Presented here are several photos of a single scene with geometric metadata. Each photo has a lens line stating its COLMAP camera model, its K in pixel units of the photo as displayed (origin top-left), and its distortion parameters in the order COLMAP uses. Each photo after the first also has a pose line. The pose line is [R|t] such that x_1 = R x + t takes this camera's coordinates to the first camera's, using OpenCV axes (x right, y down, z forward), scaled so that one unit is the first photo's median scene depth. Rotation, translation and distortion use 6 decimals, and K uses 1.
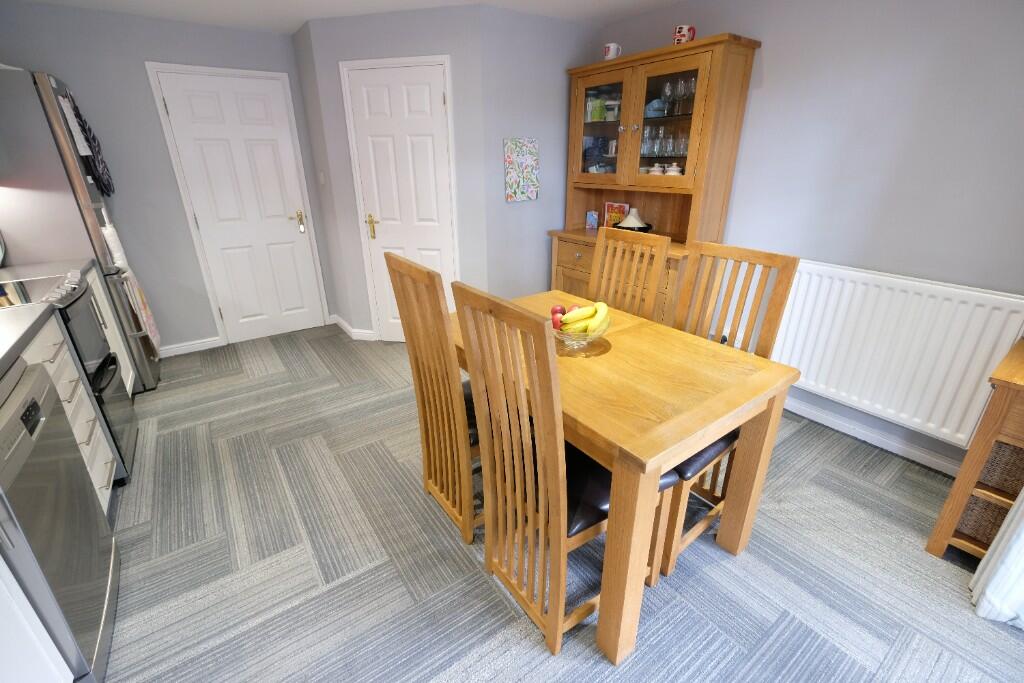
lens RADIAL K [[446.5, 0, 512.7], [0, 446.5, 337.9], [0, 0, 1]] dist [-0.004813, -0.000205]
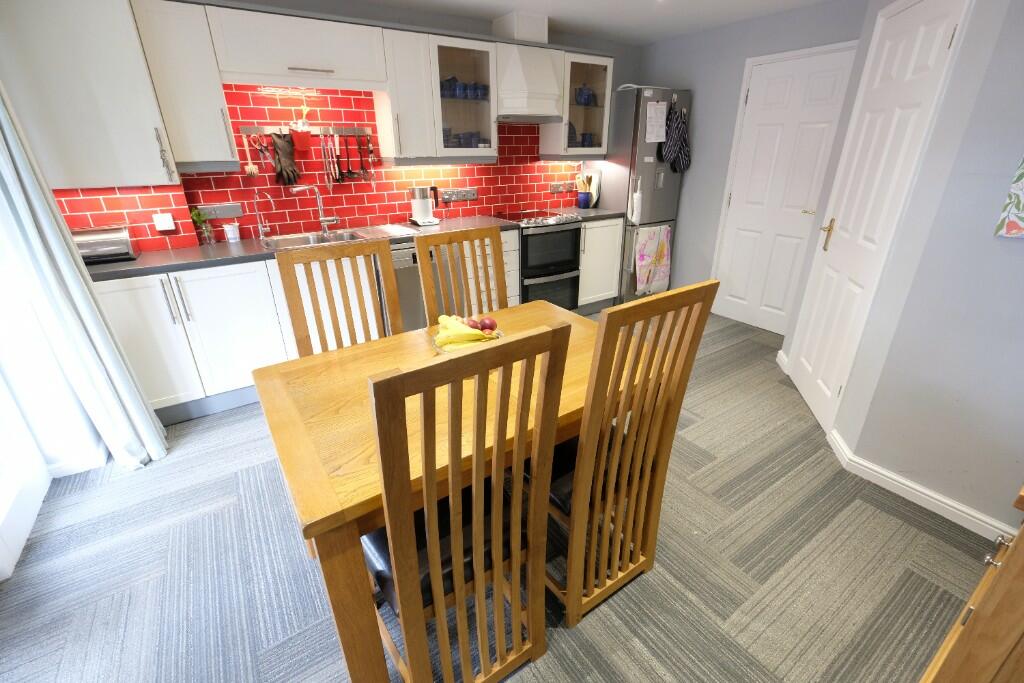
lens RADIAL K [[446.5, 0, 512.7], [0, 446.5, 337.9], [0, 0, 1]] dist [-0.004813, -0.000205]
pose [[-0.029466, 0.398514, -0.916689, 0.604522], [-0.361553, 0.850742, 0.381467, -0.256912], [0.931886, 0.342672, 0.119016, 0.620378]]
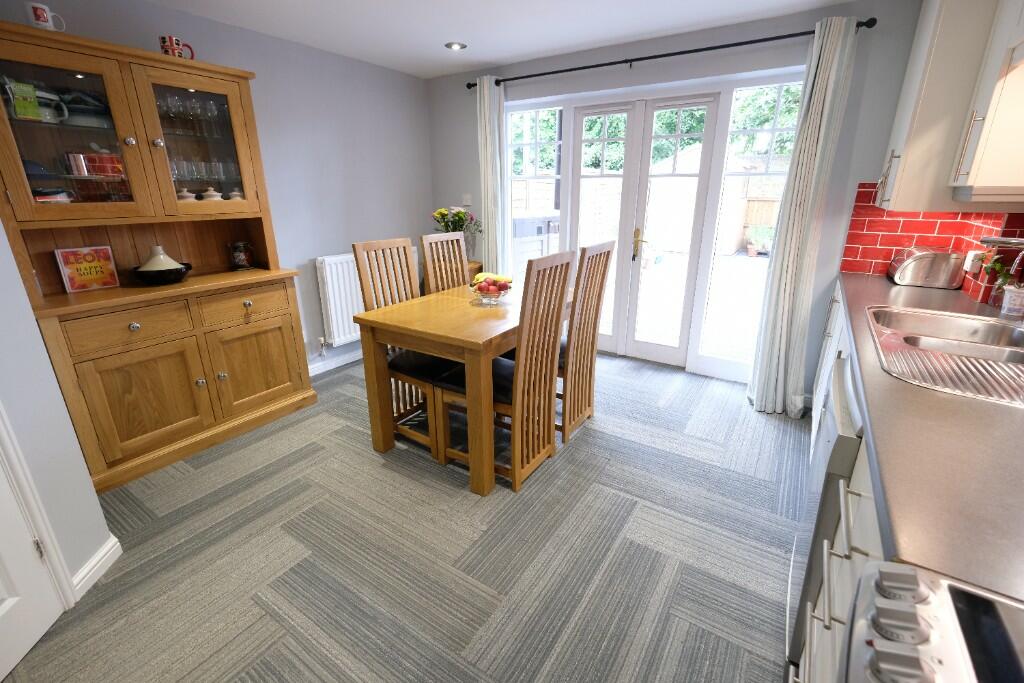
lens RADIAL K [[446.5, 0, 512.7], [0, 446.5, 337.9], [0, 0, 1]] dist [-0.004813, -0.000205]
pose [[-0.364298, -0.284172, 0.886867, -0.800724], [0.350212, 0.840603, 0.413204, -0.309748], [-0.862924, 0.461121, -0.206710, 0.841954]]
